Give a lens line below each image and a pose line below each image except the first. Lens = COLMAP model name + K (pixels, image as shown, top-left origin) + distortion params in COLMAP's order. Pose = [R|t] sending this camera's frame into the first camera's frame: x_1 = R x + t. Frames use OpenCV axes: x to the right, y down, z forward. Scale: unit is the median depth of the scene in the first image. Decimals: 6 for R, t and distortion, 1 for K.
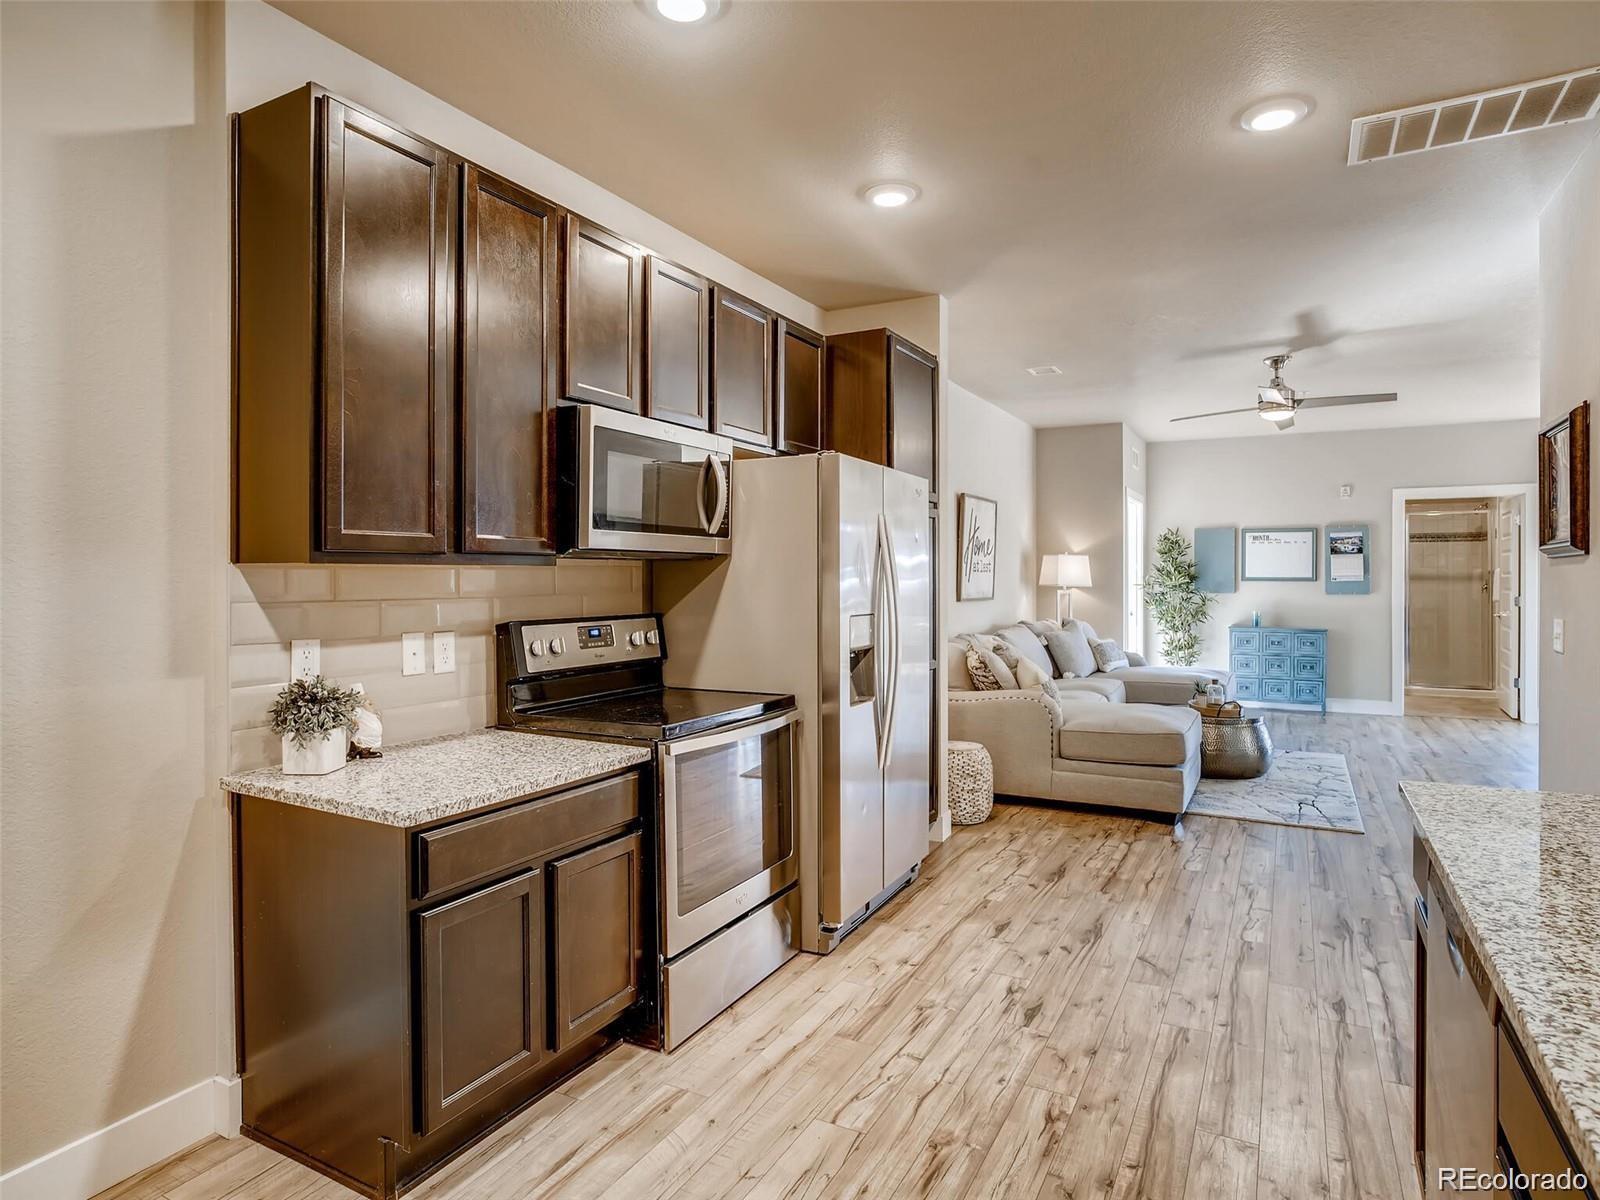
lens RADIAL K [[926.6, 0, 805.6], [0, 926.6, 585.1], [0, 0, 1]] dist [-0.019432, 0.006638]
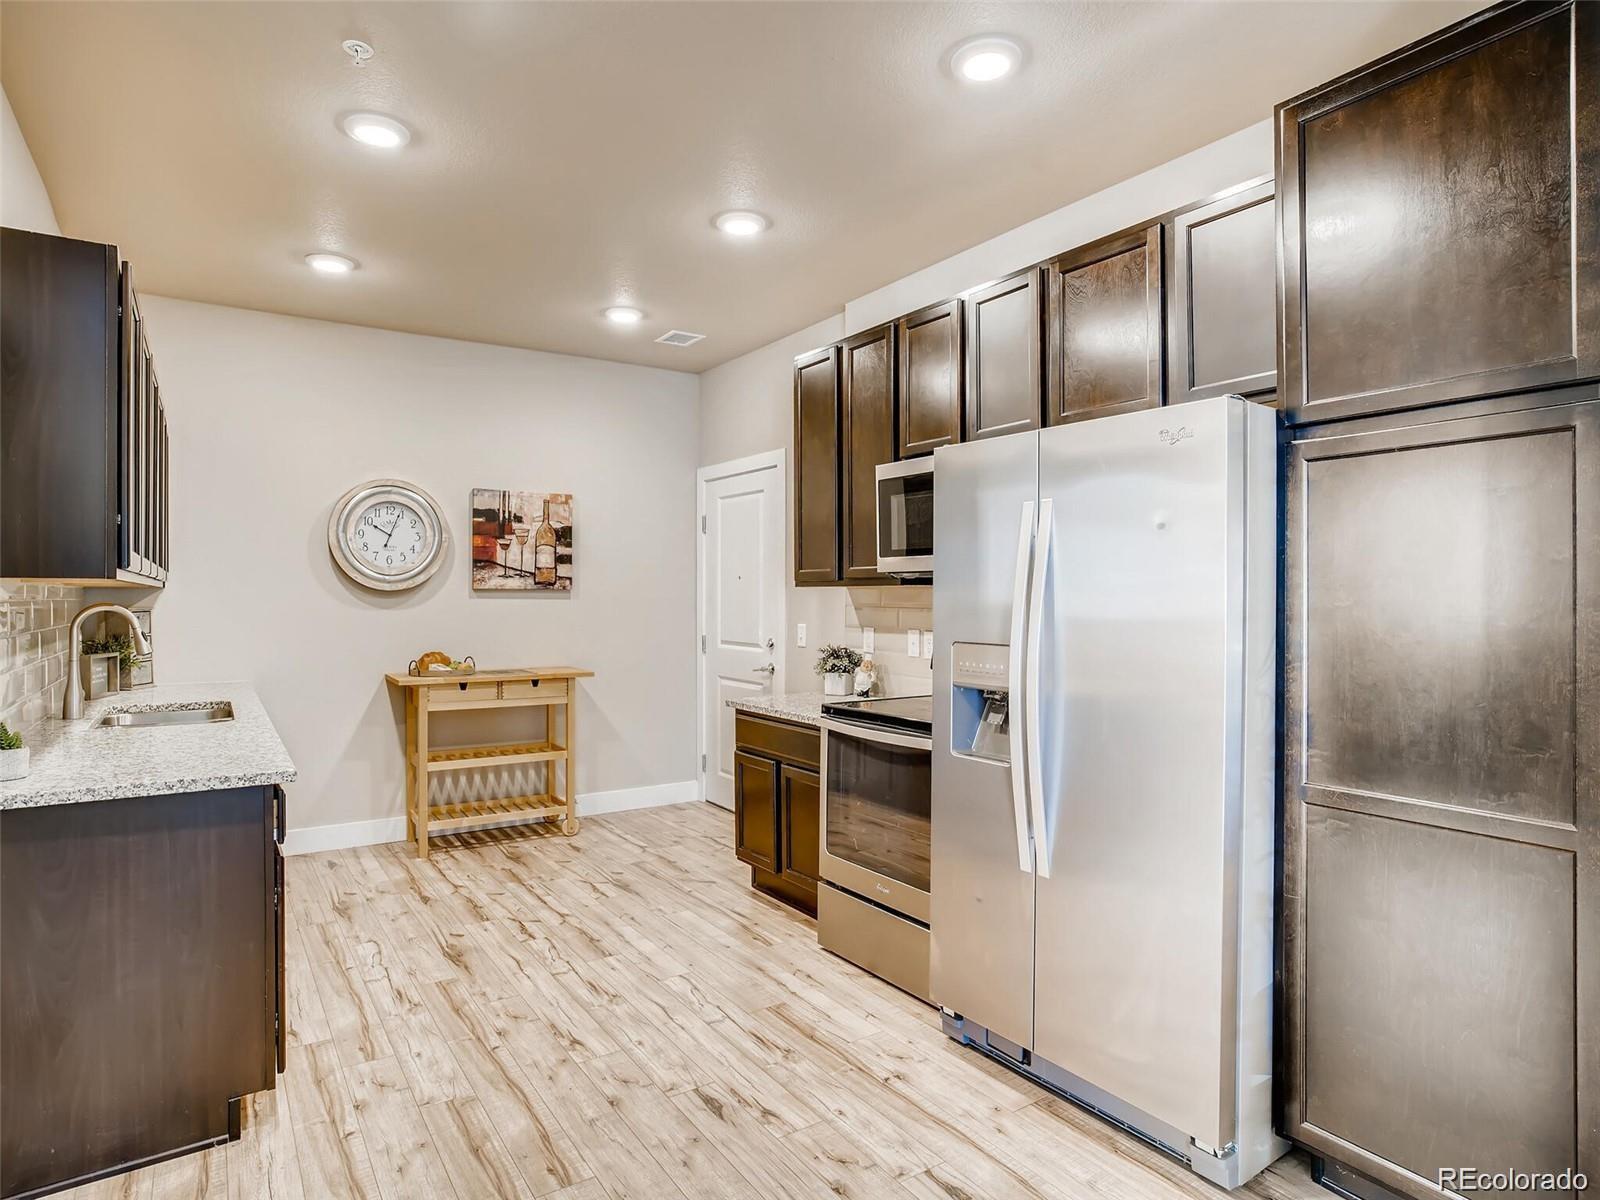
lens RADIAL K [[926.6, 0, 813.5], [0, 926.6, 609.8], [0, 0, 1]] dist [-0.019432, 0.006638]
pose [[-0.481471, 0.013057, -0.876364, 1.083340], [0.002185, 0.999904, 0.013698, -0.002607], [0.876459, 0.004680, -0.481454, 1.718027]]
